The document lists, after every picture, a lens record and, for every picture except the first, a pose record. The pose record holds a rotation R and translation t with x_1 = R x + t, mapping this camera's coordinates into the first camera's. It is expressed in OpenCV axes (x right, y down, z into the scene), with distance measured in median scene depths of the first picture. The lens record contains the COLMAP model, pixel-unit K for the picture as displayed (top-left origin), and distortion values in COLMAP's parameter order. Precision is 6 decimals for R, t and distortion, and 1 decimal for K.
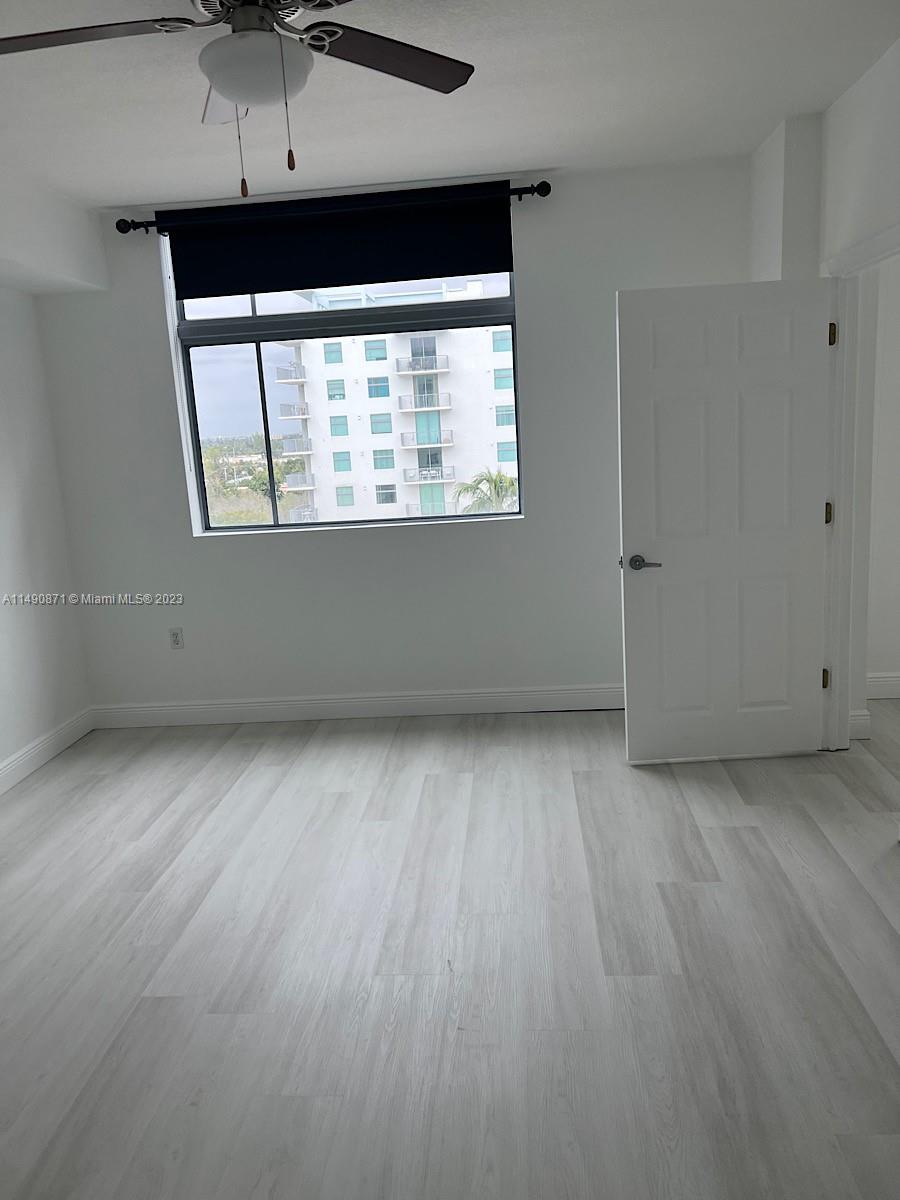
lens RADIAL K [[896.5, 0, 450.0], [0, 896.5, 600.0], [0, 0, 1]] dist [0.001160, -0.041685]
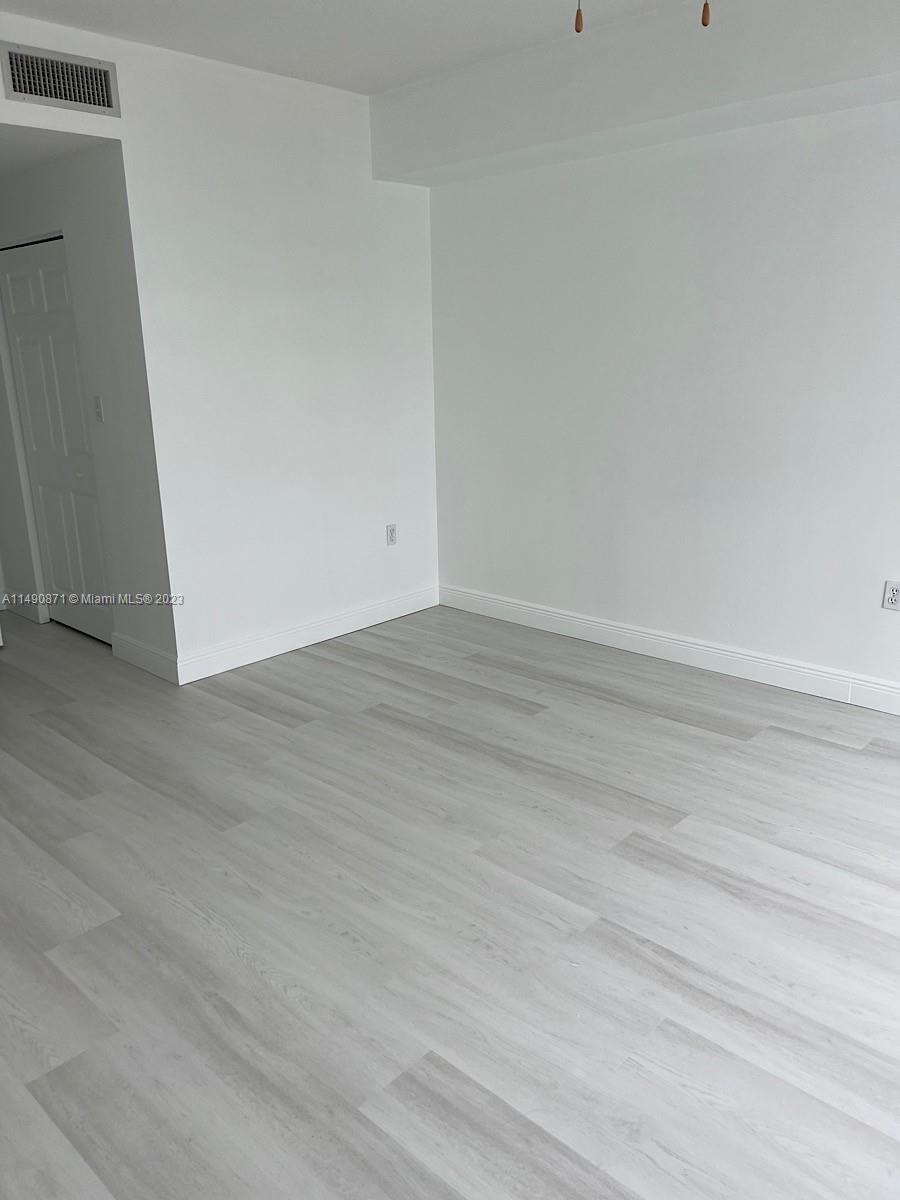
lens RADIAL K [[896.5, 0, 450.0], [0, 896.5, 600.0], [0, 0, 1]] dist [0.001160, -0.041685]
pose [[-0.628109, 0.286589, -0.723426, 0.736194], [-0.090462, 0.896506, 0.433698, -0.336428], [0.772849, 0.337853, -0.537178, 1.544669]]
